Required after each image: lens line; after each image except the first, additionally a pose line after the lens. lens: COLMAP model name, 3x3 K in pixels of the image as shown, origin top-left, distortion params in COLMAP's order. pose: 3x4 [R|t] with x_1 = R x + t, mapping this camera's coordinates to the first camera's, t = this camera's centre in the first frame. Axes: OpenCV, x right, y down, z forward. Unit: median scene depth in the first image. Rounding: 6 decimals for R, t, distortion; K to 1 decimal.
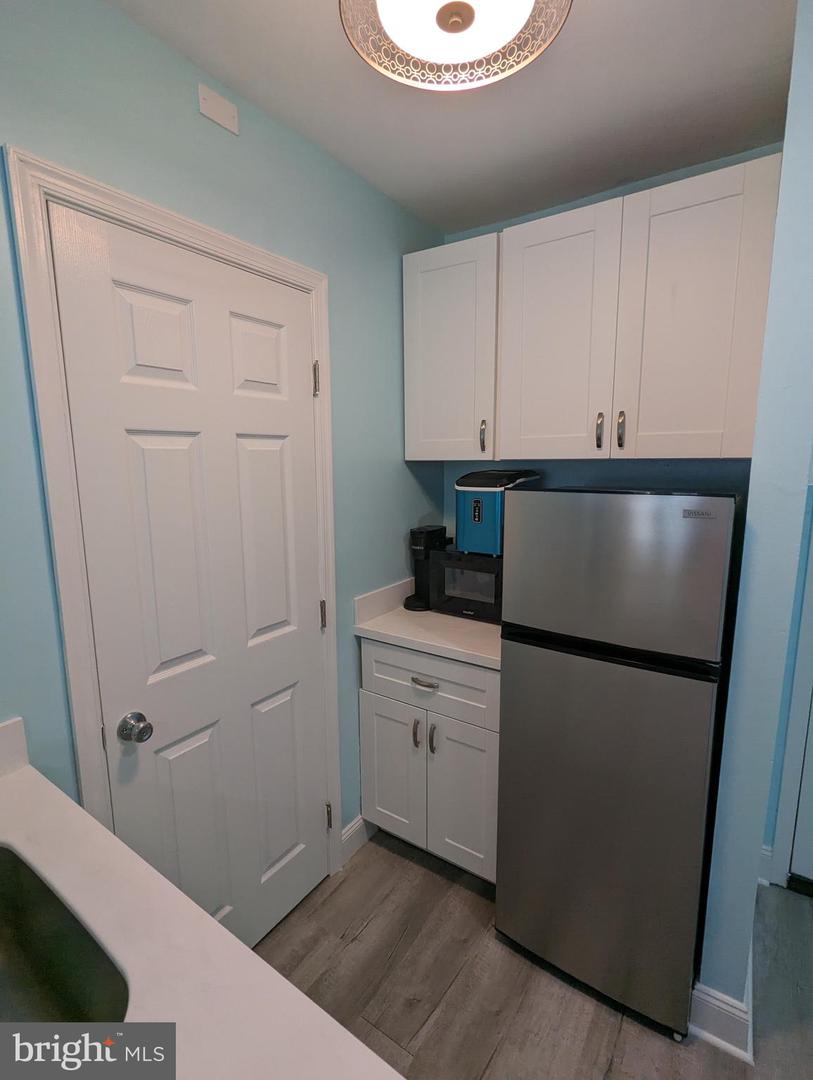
lens RADIAL K [[510.7, 0, 406.5], [0, 510.7, 540.0], [0, 0, 1]] dist [-0.000441, -0.000533]
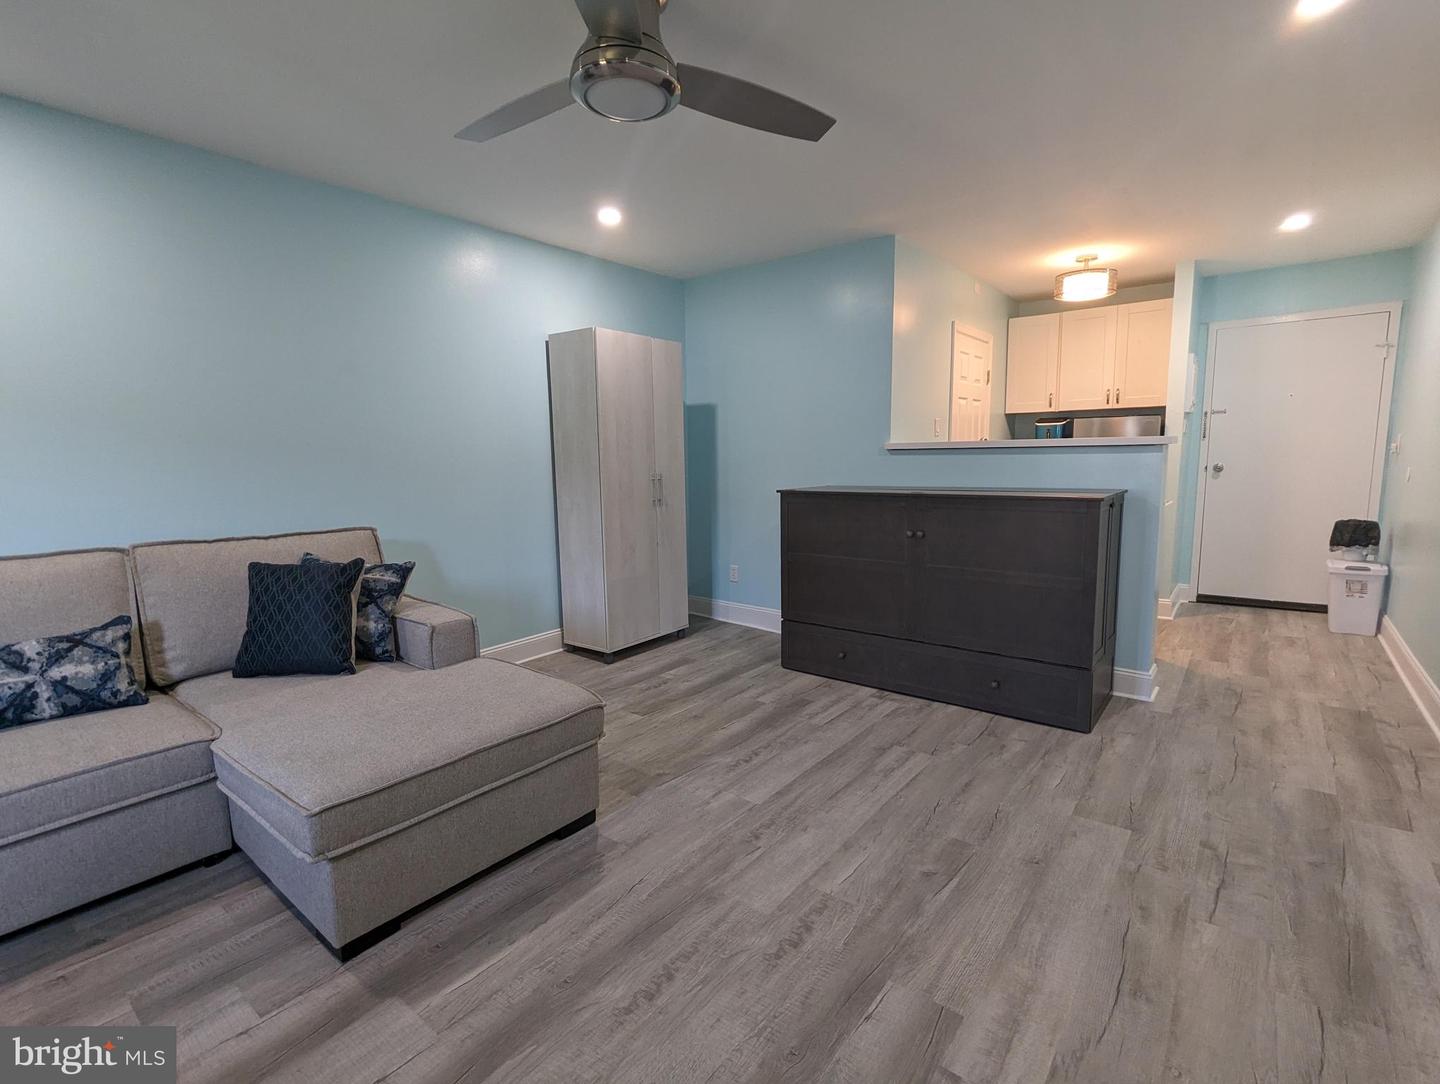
lens RADIAL K [[688.6, 0, 720.0], [0, 688.6, 538.8], [0, 0, 1]] dist [0.001930, 0.000633]
pose [[0.997711, -0.000282, -0.067615, -1.200251], [-0.001919, 0.999471, -0.032476, 0.551599], [0.067588, 0.032531, 0.997183, -2.290567]]
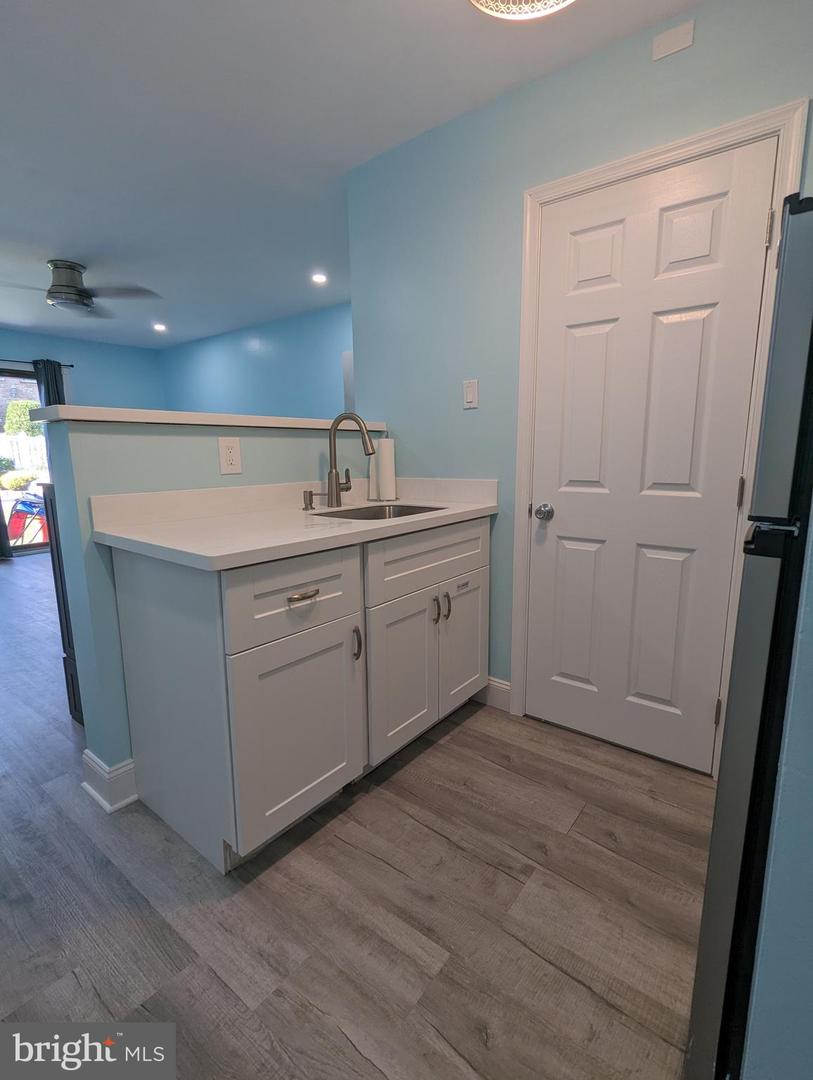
lens RADIAL K [[510.7, 0, 406.5], [0, 510.7, 540.0], [0, 0, 1]] dist [-0.000441, -0.000533]
pose [[-0.055927, 0.178843, -0.982287, 0.841236], [-0.152056, 0.970825, 0.185413, 0.155991], [0.986788, 0.159732, -0.027102, 0.444593]]
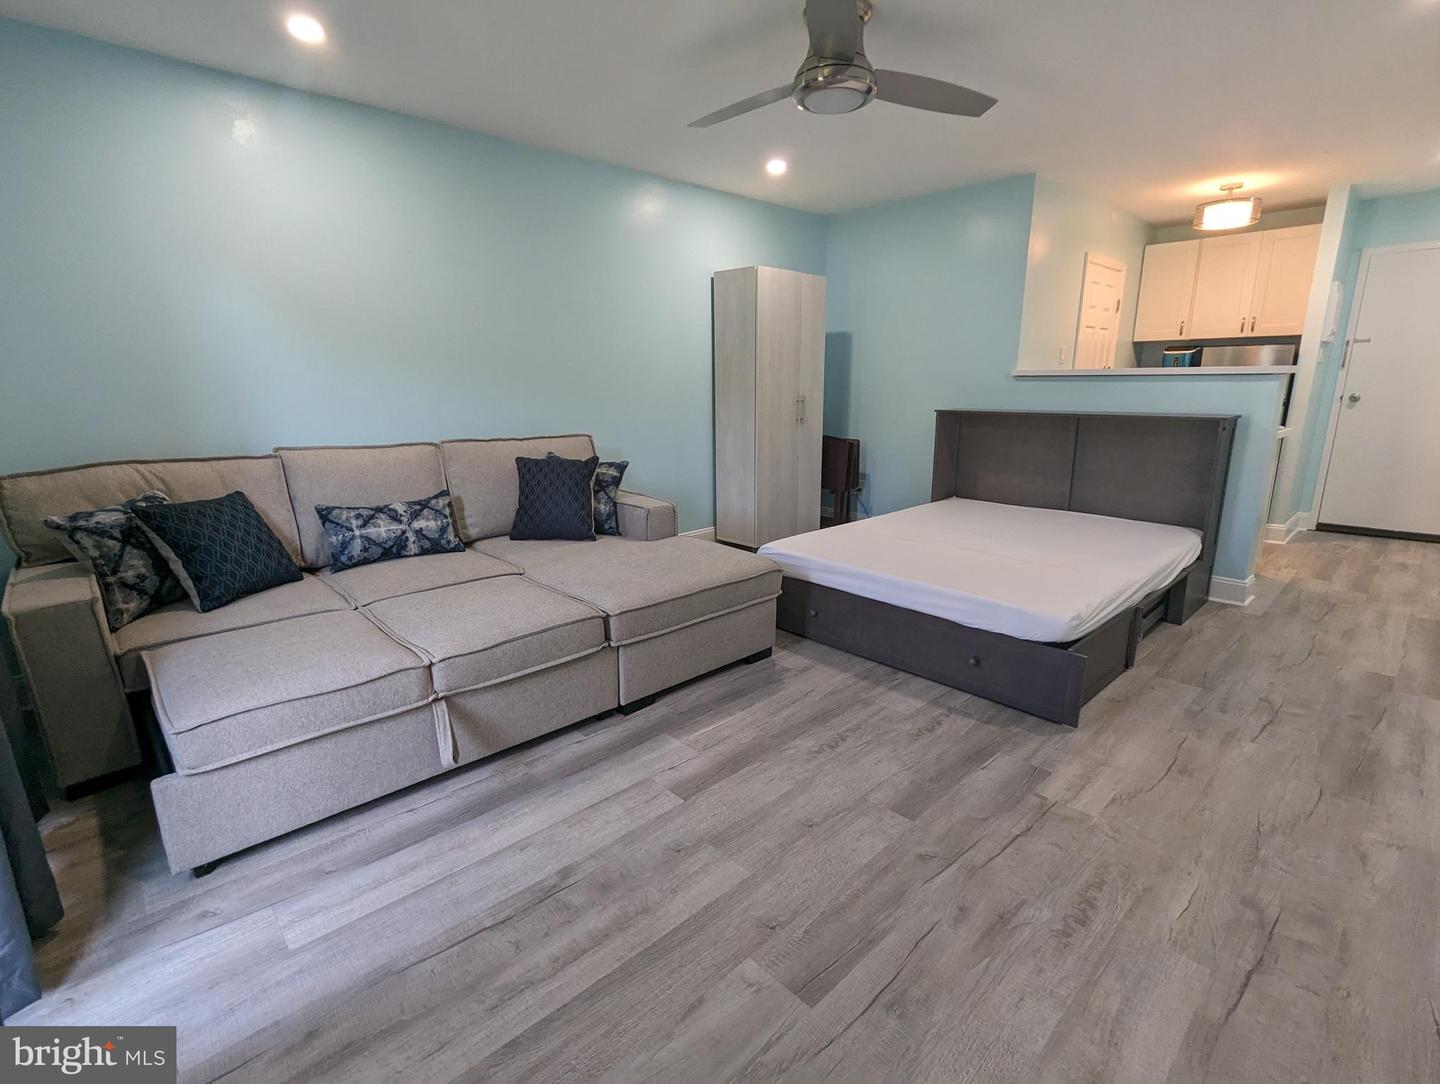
lens RADIAL K [[688.6, 0, 720.0], [0, 688.6, 538.8], [0, 0, 1]] dist [0.001930, 0.000633]
pose [[0.978206, 0.048613, -0.201868, -1.320171], [-0.033852, 0.996537, 0.075941, 0.623222], [0.204860, -0.067453, 0.976464, -2.736393]]
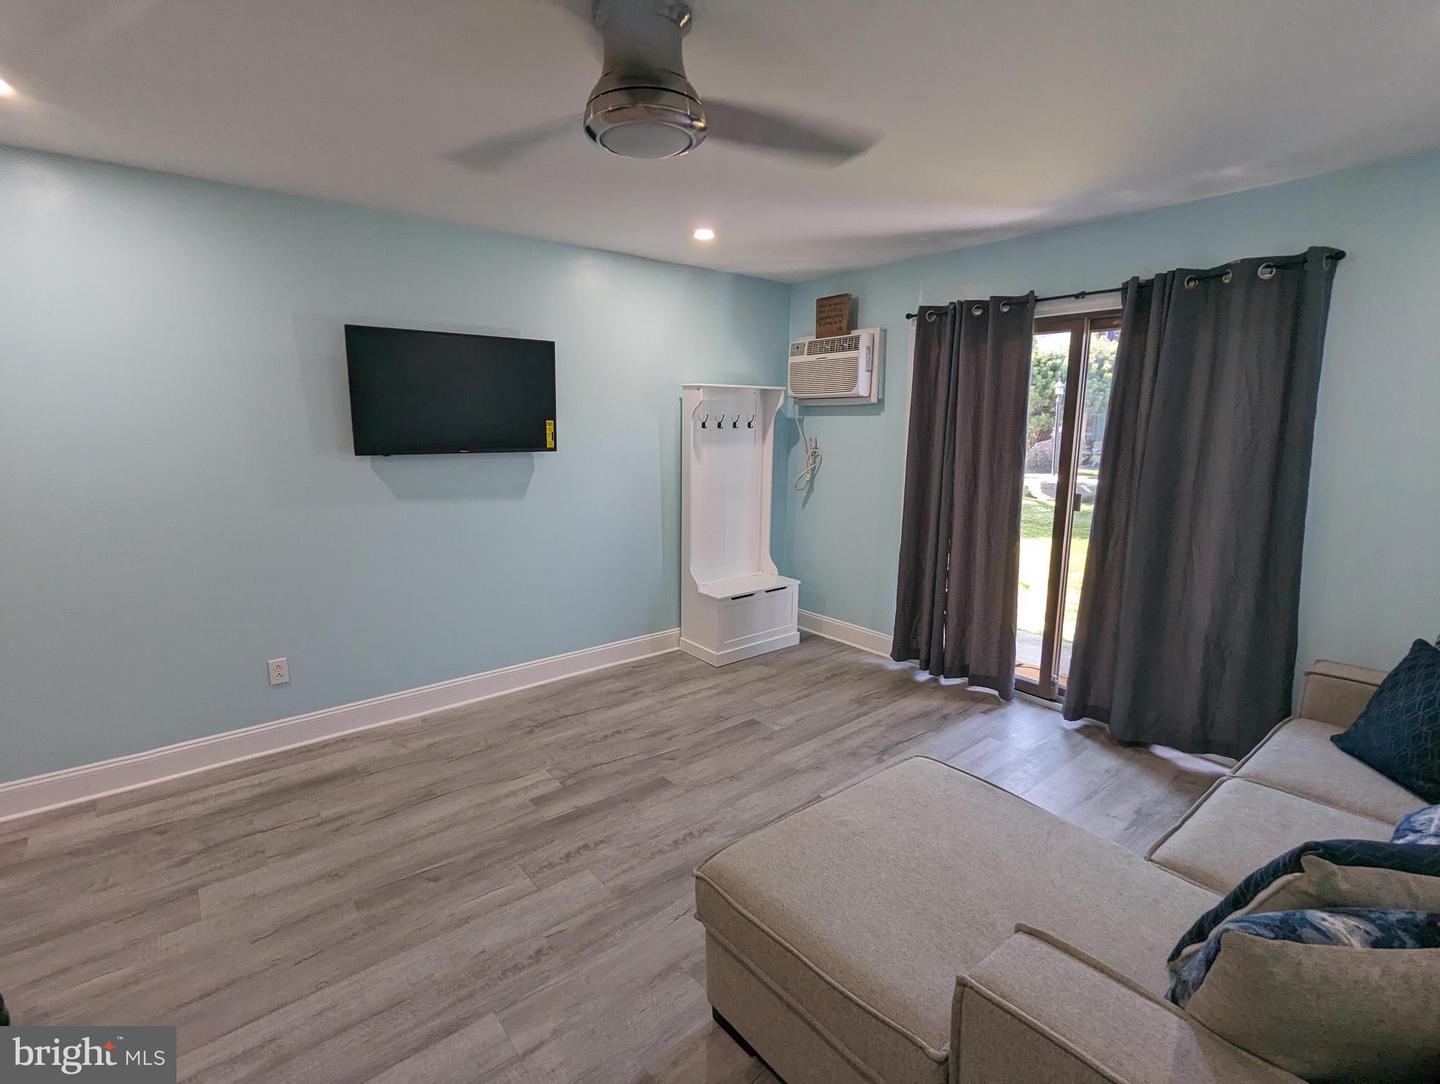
lens RADIAL K [[681.0, 0, 715.8], [0, 681.0, 539.2], [0, 0, 1]] dist [-0.000441, -0.000533]
pose [[-0.957271, -0.041855, 0.286147, -1.819666], [0.053943, 0.946262, 0.318869, 0.051360], [-0.284117, 0.320680, -0.903572, -0.187084]]
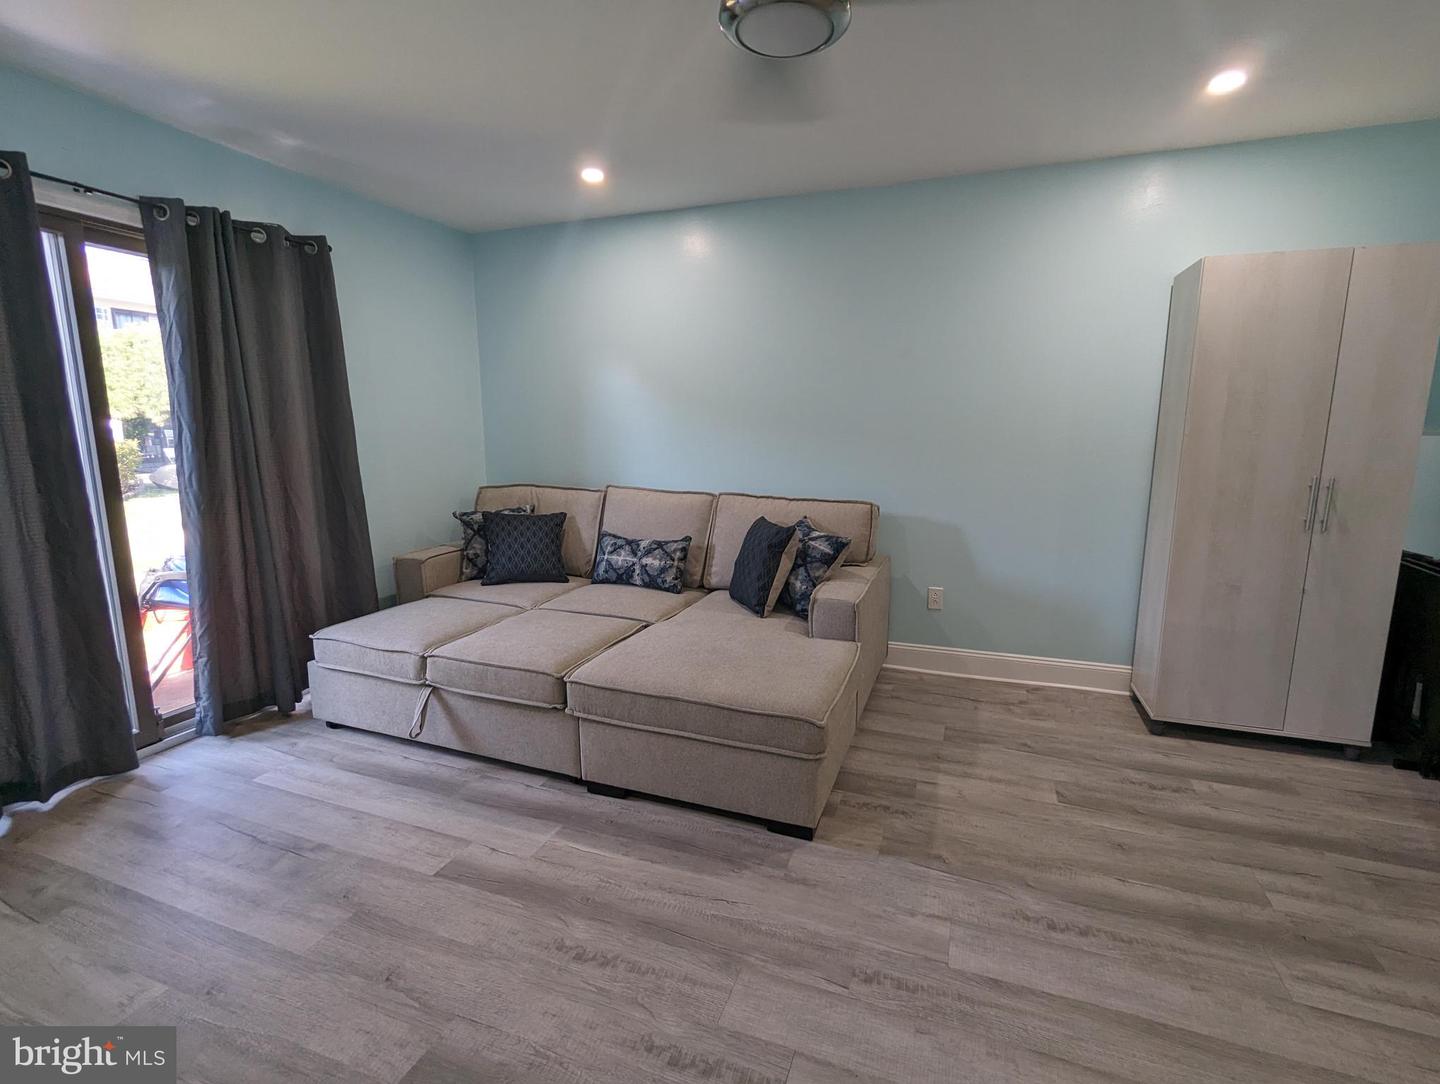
lens RADIAL K [[688.6, 0, 720.0], [0, 688.6, 538.8], [0, 0, 1]] dist [0.001930, 0.000633]
pose [[0.237305, 0.169041, -0.956615, -0.436428], [-0.159701, 0.978134, 0.133227, 0.373938], [0.958218, 0.121157, 0.259112, -1.467388]]
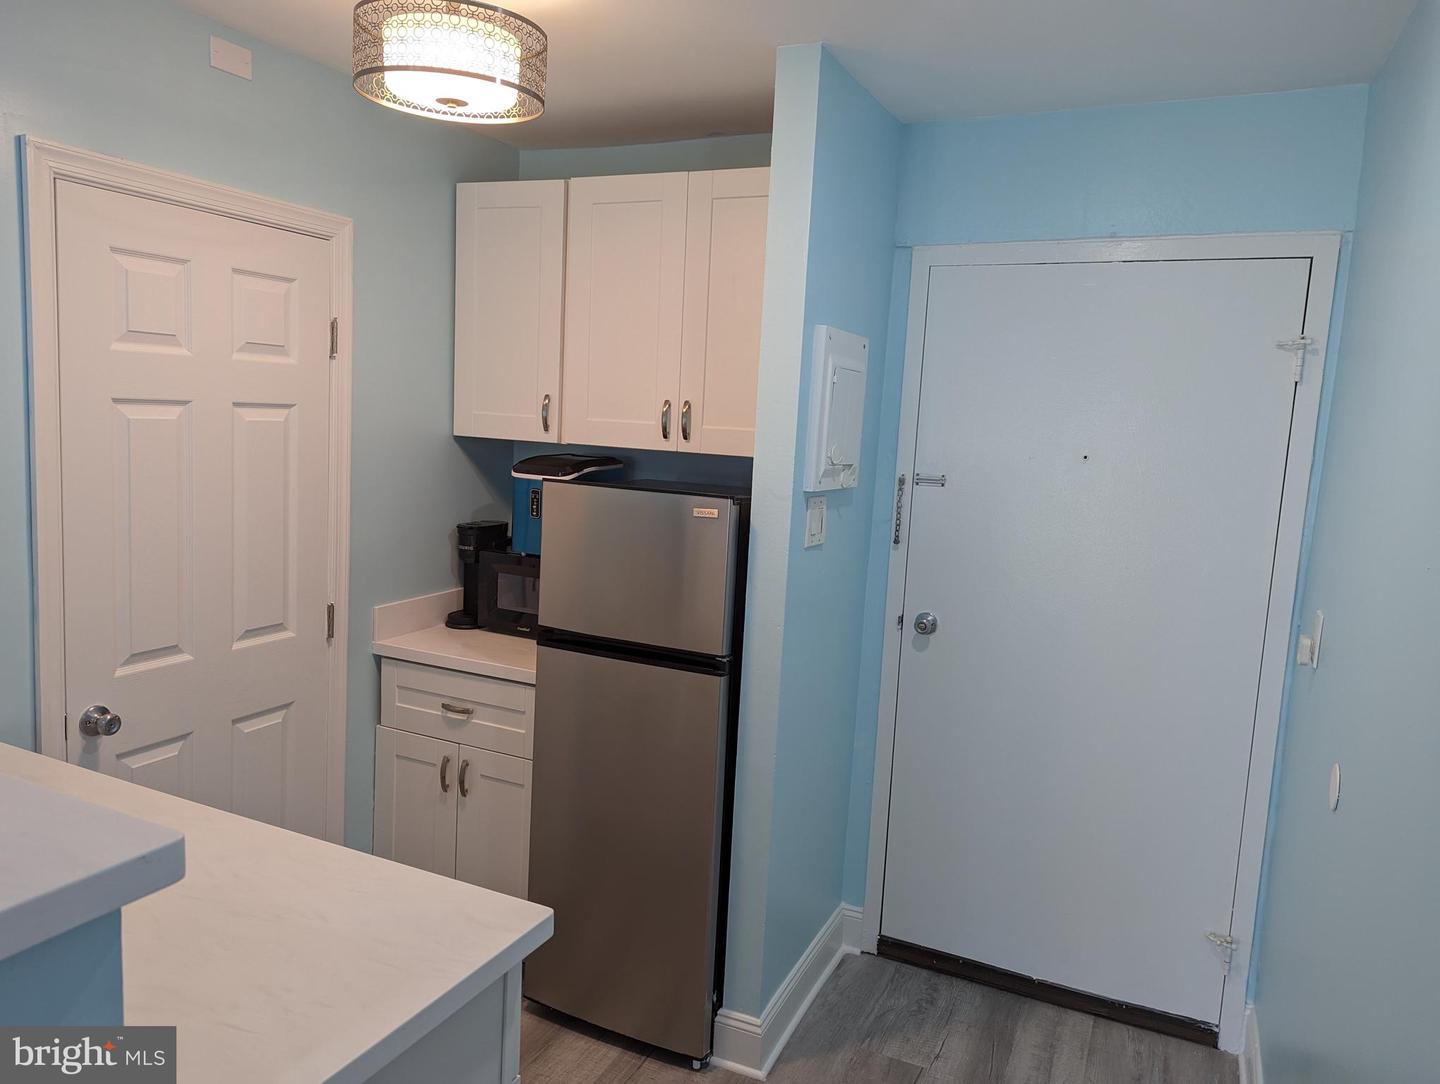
lens RADIAL K [[1015.9, 0, 714.3], [0, 1015.9, 530.5], [0, 0, 1]] dist [0.069783, -0.061939]
pose [[0.985196, 0.039865, 0.166730, 0.166578], [-0.033903, 0.998685, -0.038455, 0.044340], [-0.168044, 0.032233, 0.985252, -0.741228]]
